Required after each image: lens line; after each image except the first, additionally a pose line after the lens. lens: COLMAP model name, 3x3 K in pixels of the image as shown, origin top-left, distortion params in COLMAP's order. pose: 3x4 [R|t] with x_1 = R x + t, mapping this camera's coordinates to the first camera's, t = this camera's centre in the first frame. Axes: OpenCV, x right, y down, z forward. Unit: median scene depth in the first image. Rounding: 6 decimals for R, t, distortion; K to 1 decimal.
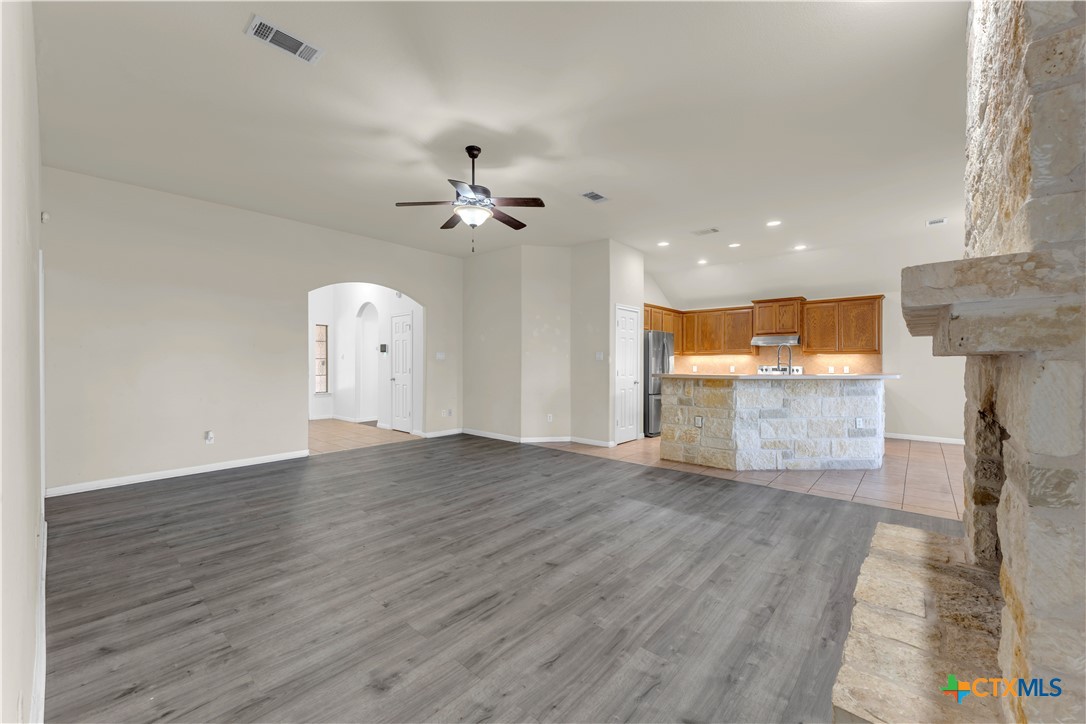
lens RADIAL K [[429.7, 0, 542.8], [0, 429.7, 364.0], [0, 0, 1]] dist [0.000071, -0.000109]
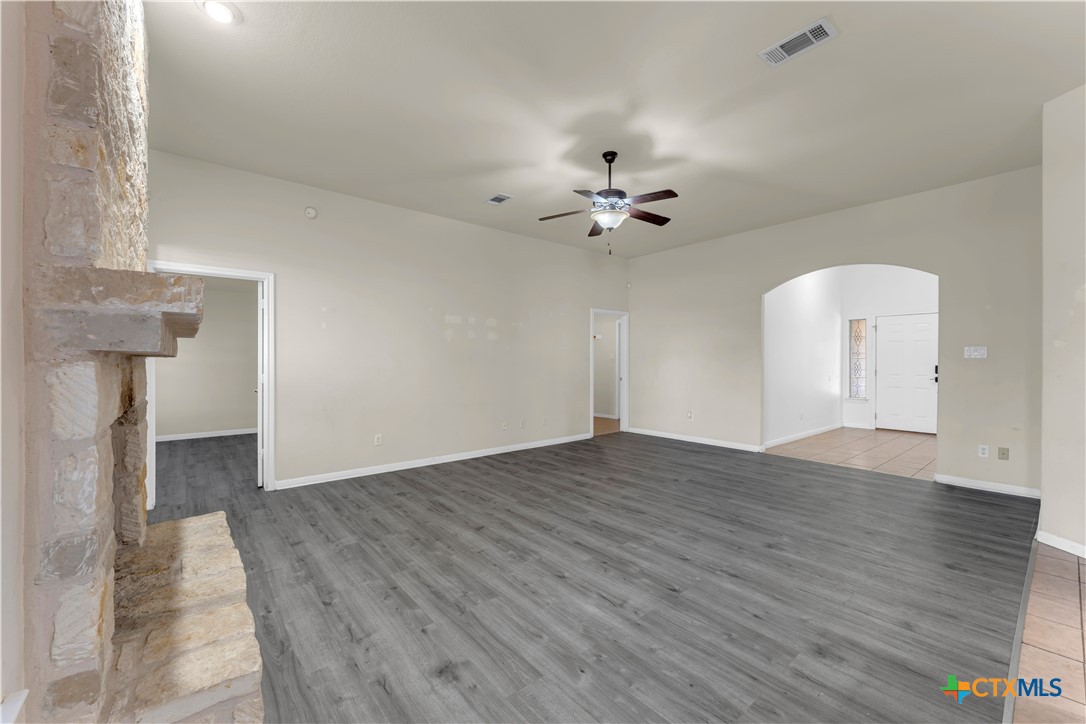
lens RADIAL K [[435.9, 0, 543.0], [0, 435.9, 362.0], [0, 0, 1]] dist [0.000746, 0.000061]
pose [[-0.164284, 0.003496, -0.986407, 1.097408], [-0.007667, 0.999959, 0.004821, -0.010135], [0.986383, 0.008355, -0.164251, 1.249663]]
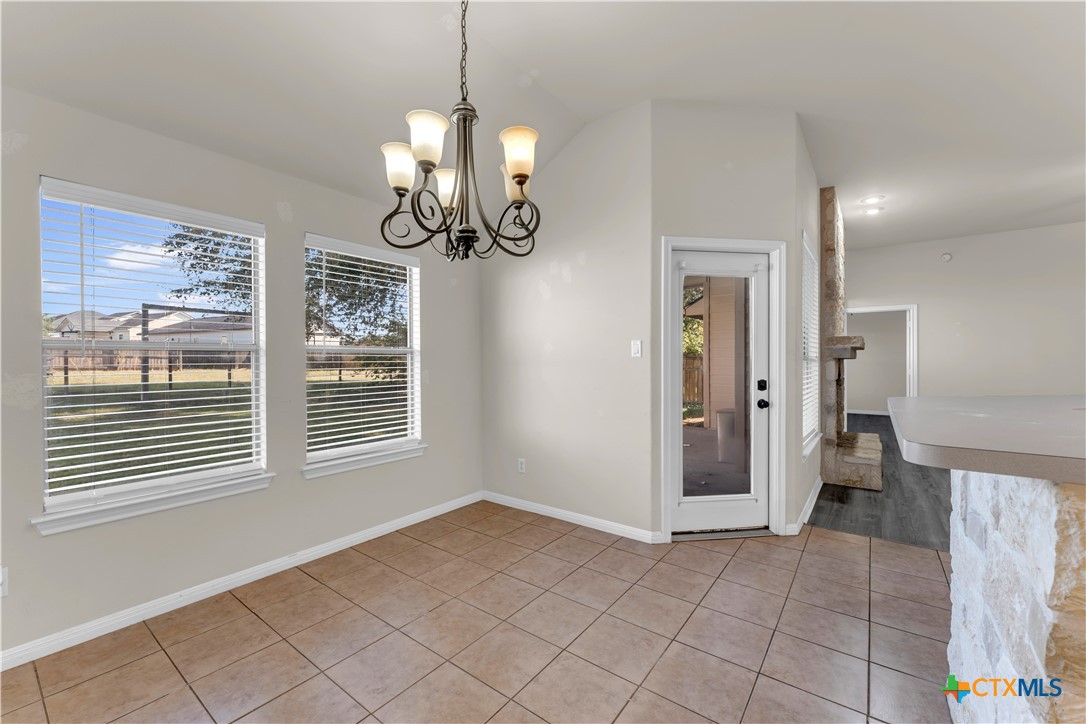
lens RADIAL K [[429.7, 0, 542.8], [0, 429.7, 364.0], [0, 0, 1]] dist [0.000071, -0.000109]
pose [[-0.997756, 0.004357, -0.066807, 1.894711], [0.003676, 0.999940, 0.010307, -0.012089], [0.066848, 0.010038, -0.997713, 2.219088]]
